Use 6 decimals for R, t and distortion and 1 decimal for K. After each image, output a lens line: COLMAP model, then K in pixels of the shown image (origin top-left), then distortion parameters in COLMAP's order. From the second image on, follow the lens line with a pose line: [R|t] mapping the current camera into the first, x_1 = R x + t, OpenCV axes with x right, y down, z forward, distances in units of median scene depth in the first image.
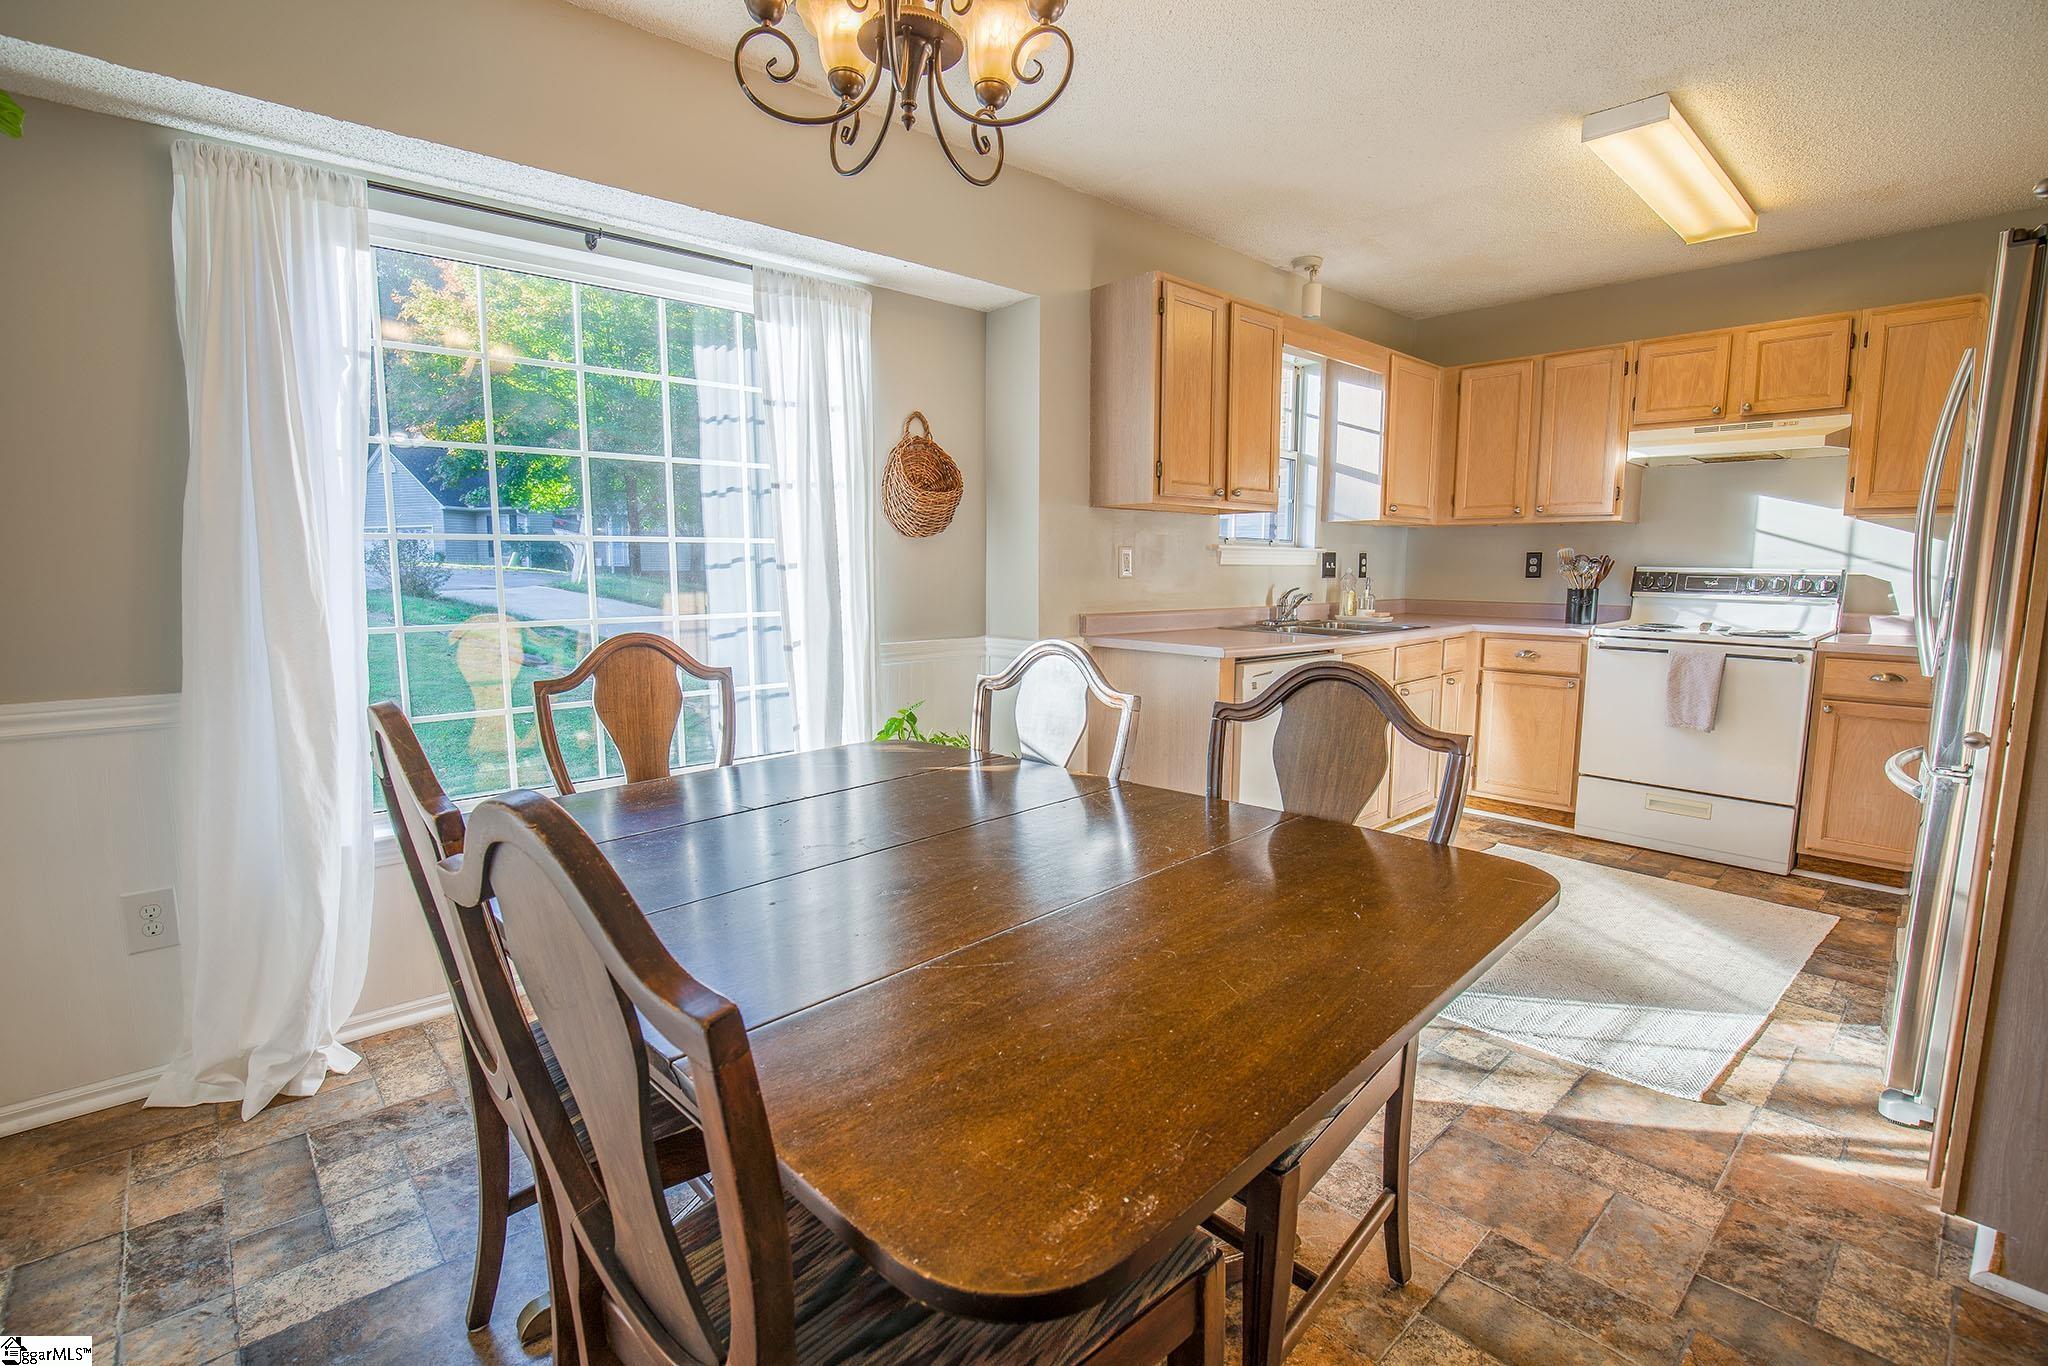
lens RADIAL K [[964.6, 0, 1062.8], [0, 964.6, 689.2], [0, 0, 1]] dist [-0.037004, 0.007548]
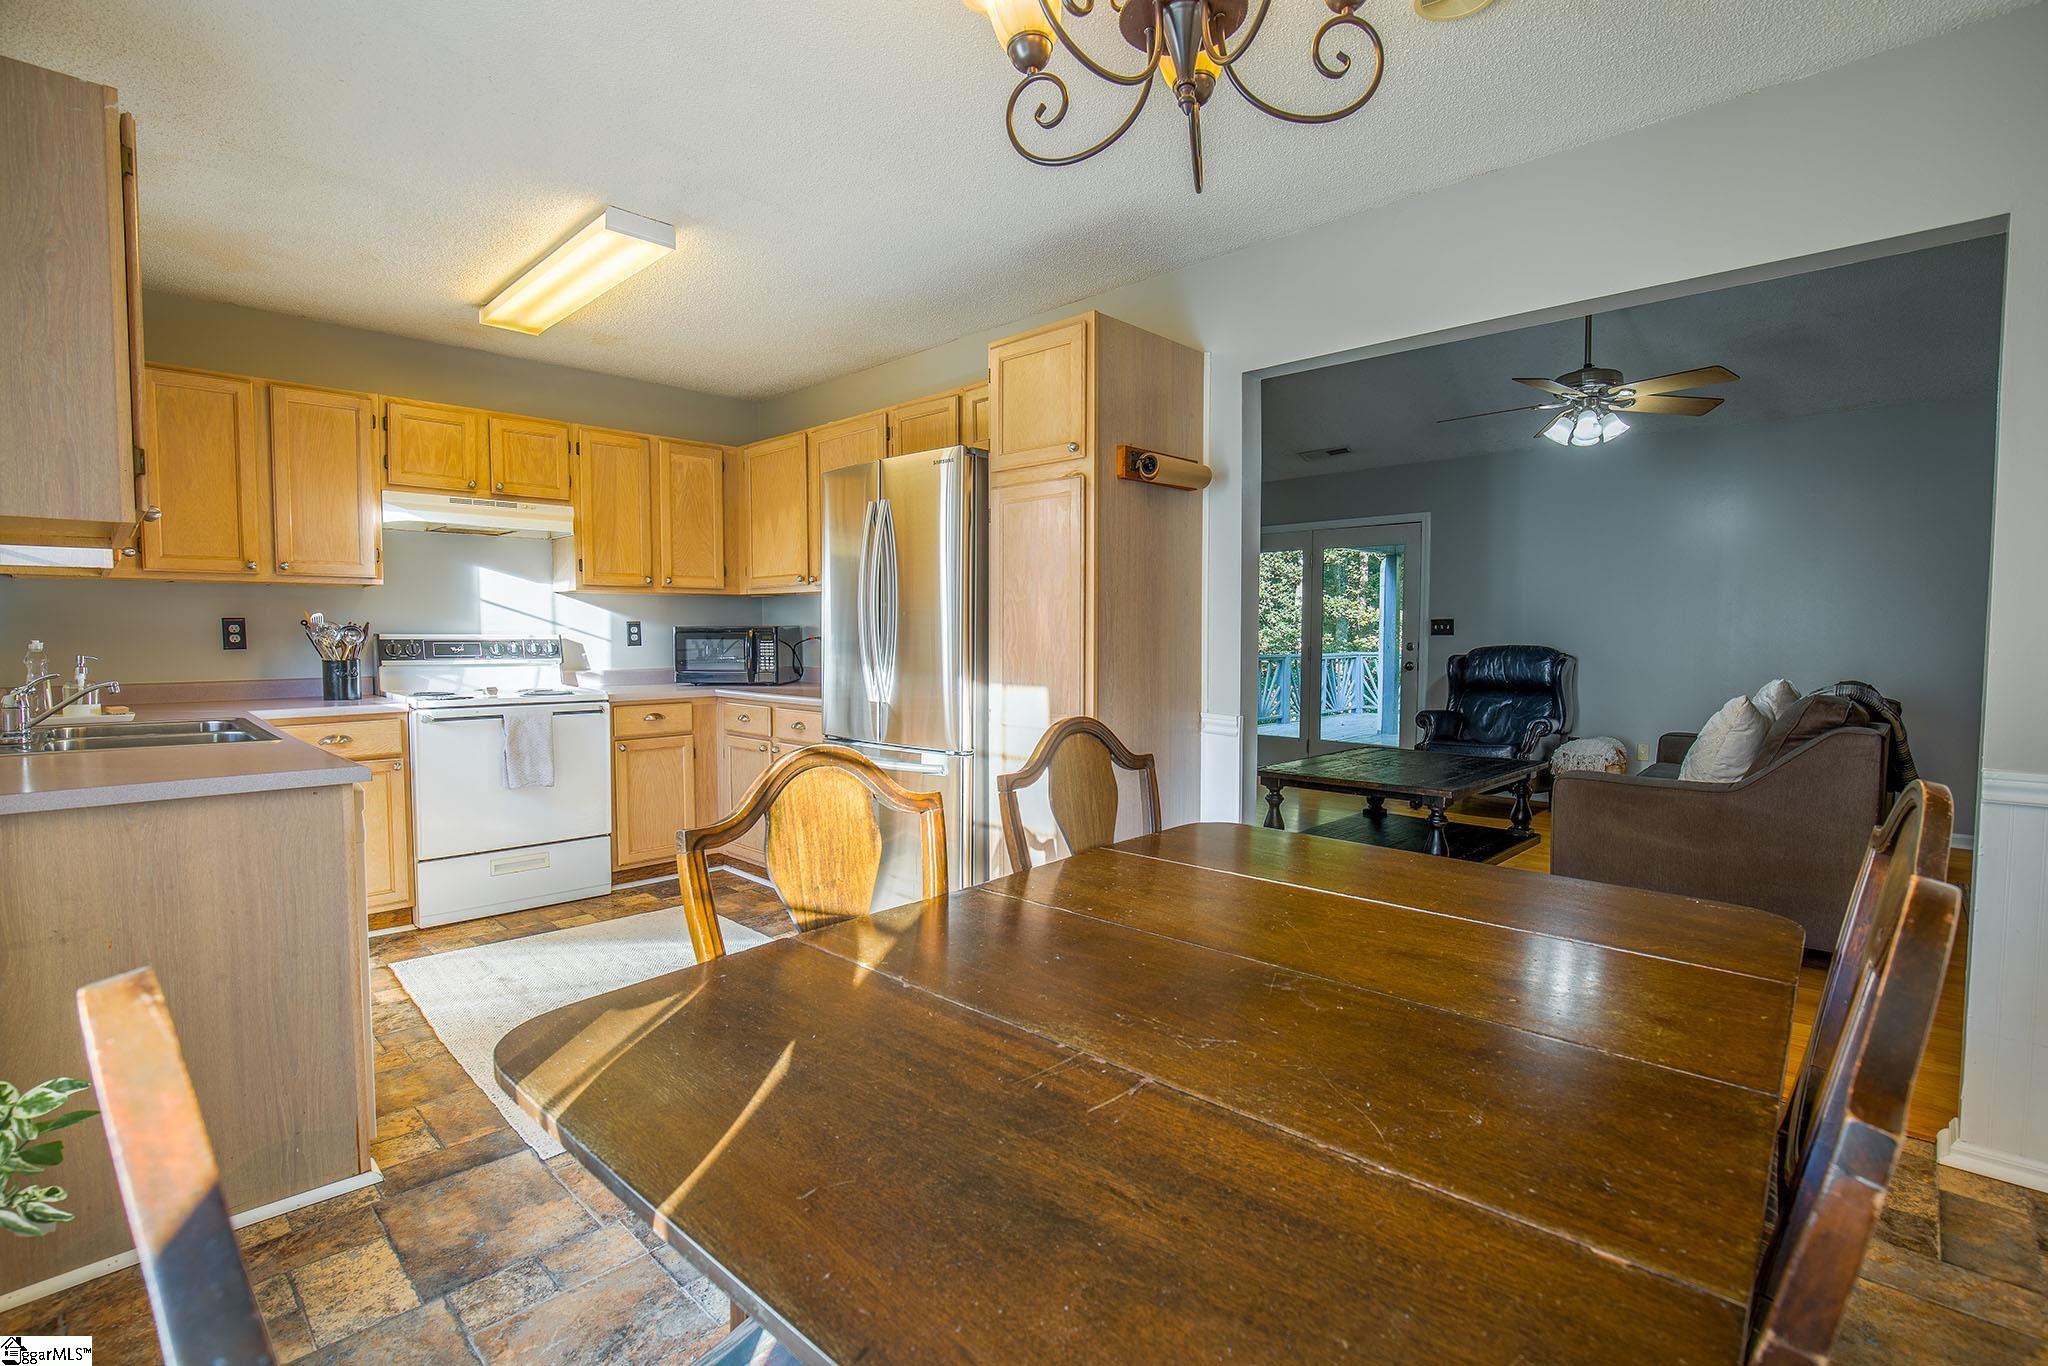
lens RADIAL K [[964.6, 0, 982.6], [0, 964.6, 686.0], [0, 0, 1]] dist [-0.037004, 0.007548]
pose [[-0.033999, -0.059029, 0.997677, -0.365572], [0.128378, 0.989726, 0.062934, -0.063739], [-0.991142, 0.130220, -0.026072, 0.464014]]
